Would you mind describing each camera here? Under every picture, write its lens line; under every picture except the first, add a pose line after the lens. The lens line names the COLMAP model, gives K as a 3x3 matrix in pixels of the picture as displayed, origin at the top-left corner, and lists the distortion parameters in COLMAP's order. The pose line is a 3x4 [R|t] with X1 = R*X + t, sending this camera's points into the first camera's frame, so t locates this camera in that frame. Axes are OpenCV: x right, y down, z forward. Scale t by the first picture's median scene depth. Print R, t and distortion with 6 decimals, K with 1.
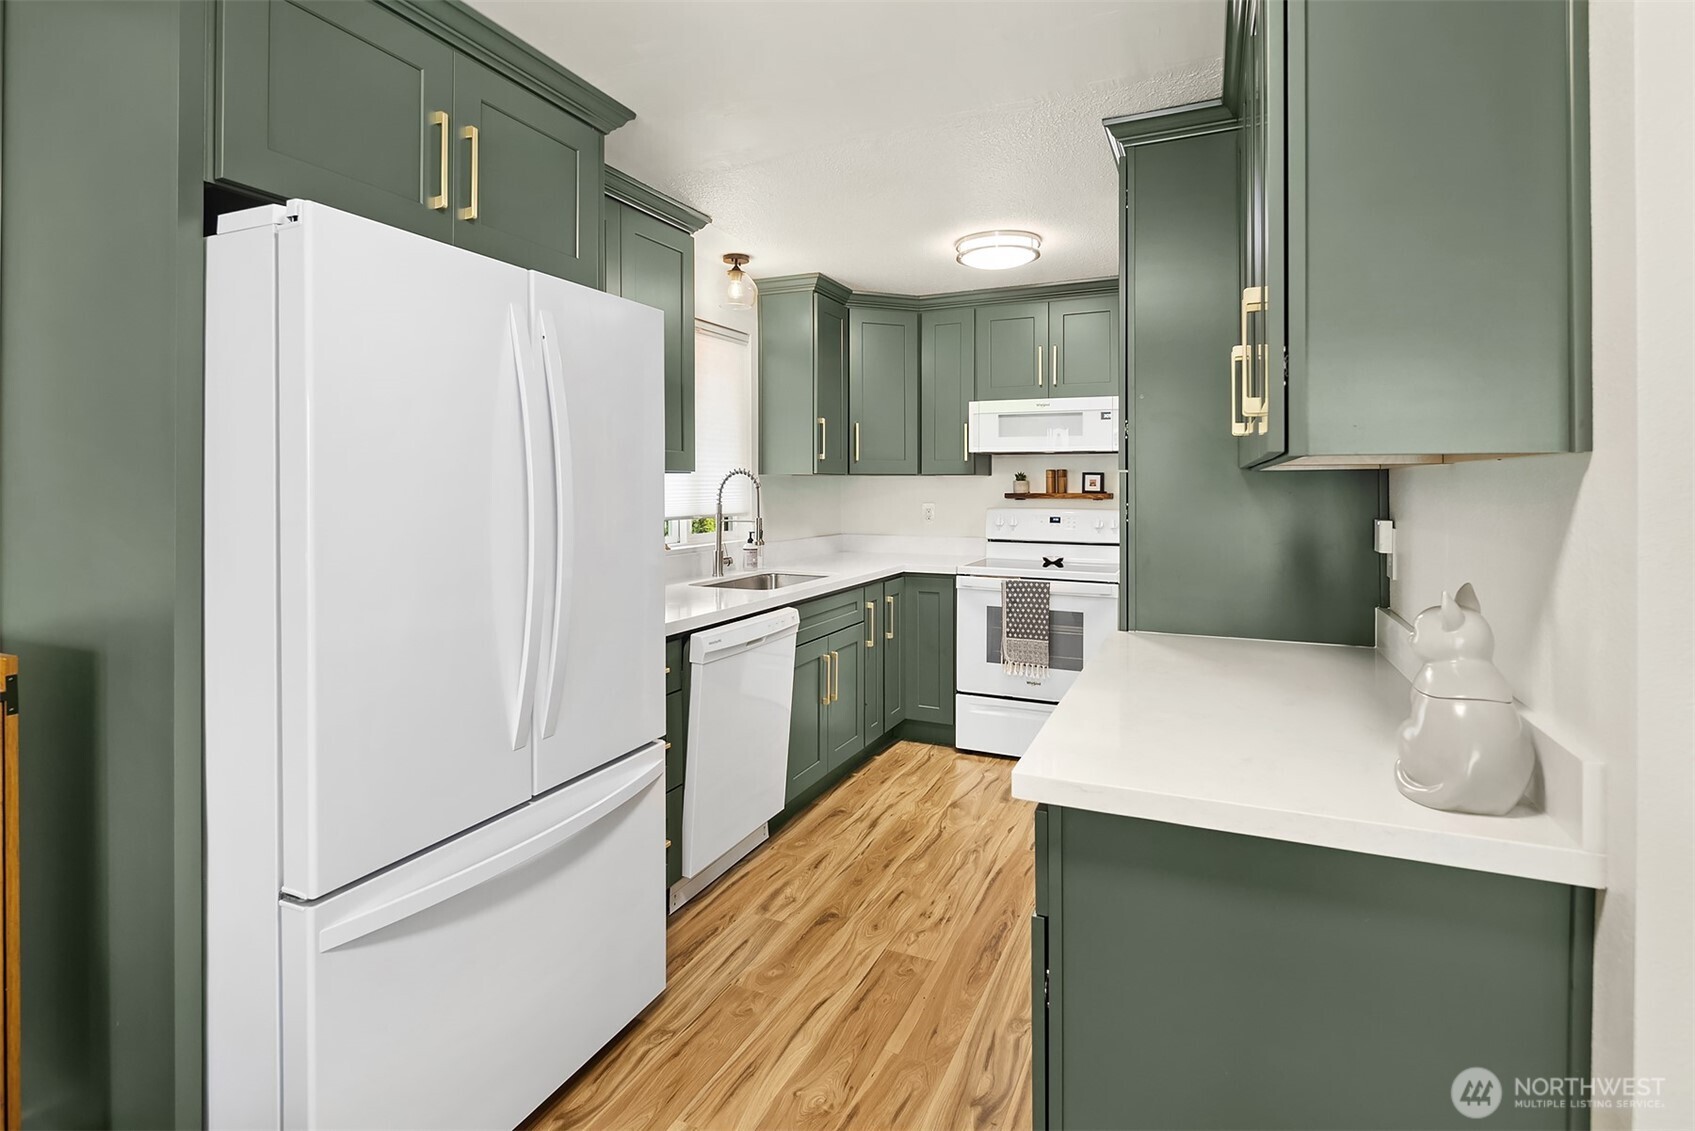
lens RADIAL K [[838.8, 0, 840.6], [0, 838.8, 475.5], [0, 0, 1]] dist [-0.002020, -0.000750]
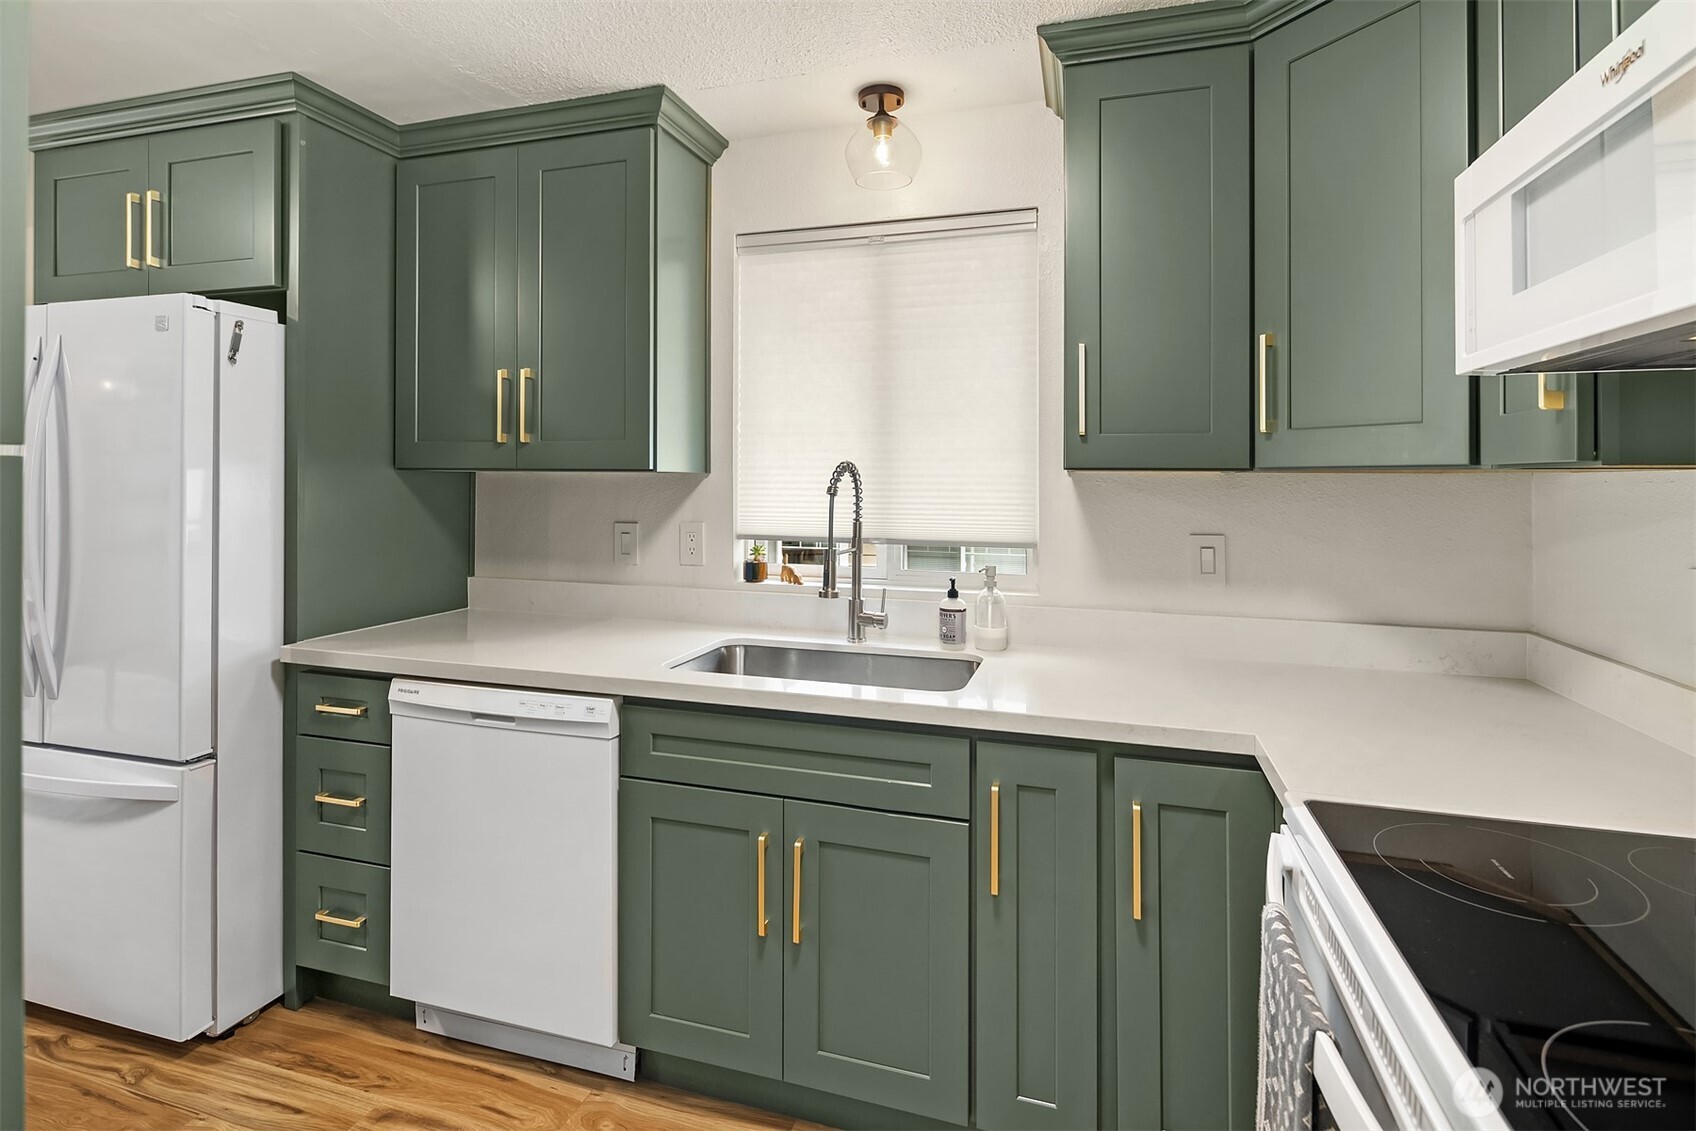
lens RADIAL K [[839.3, 0, 841.1], [0, 839.3, 475.5], [0, 0, 1]] dist [-0.002020, -0.000750]
pose [[0.126485, -0.001439, -0.991967, 0.397832], [0.003118, 0.999995, -0.001053, 0.002136], [0.991964, -0.002960, 0.126489, 0.816626]]
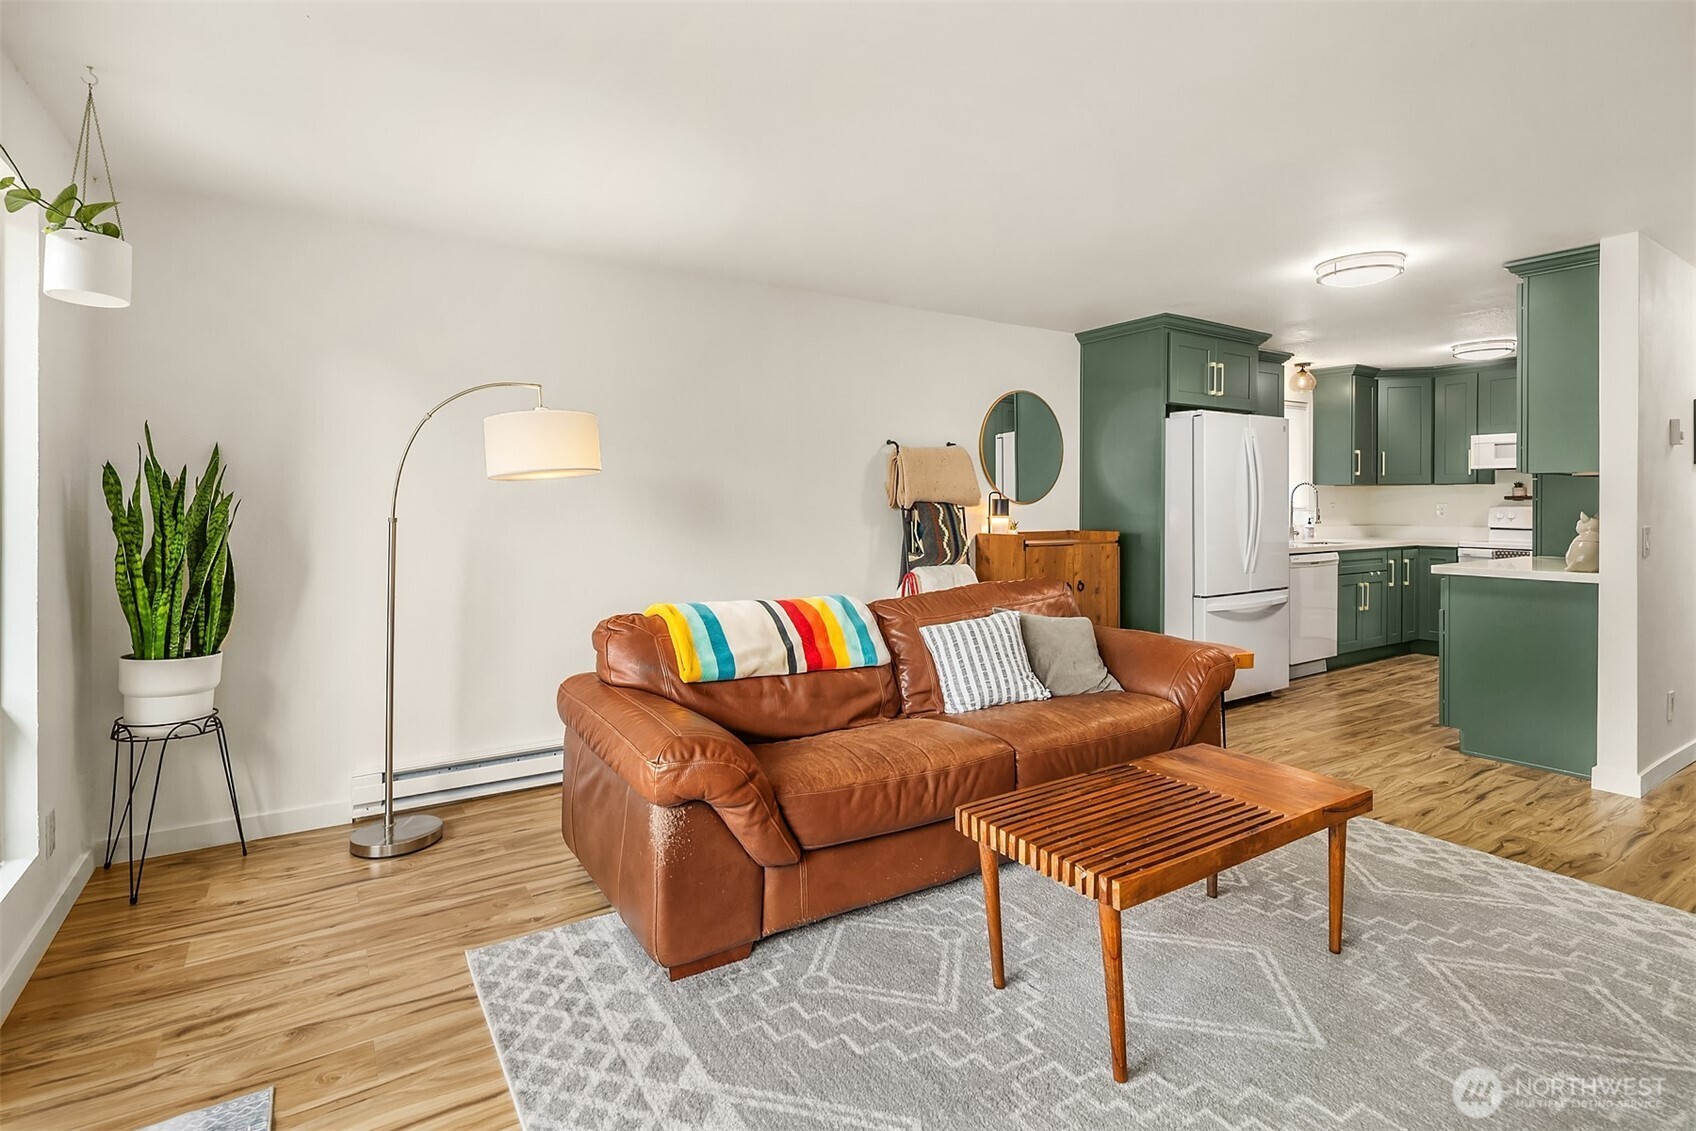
lens RADIAL K [[830.6, 0, 852.9], [0, 830.6, 502.7], [0, 0, 1]] dist [-0.003471, -0.000690]
pose [[0.848133, -0.000484, -0.529783, 0.000410], [0.006219, 0.999940, 0.009041, 0.014214], [0.529747, -0.010963, 0.848085, -0.926716]]
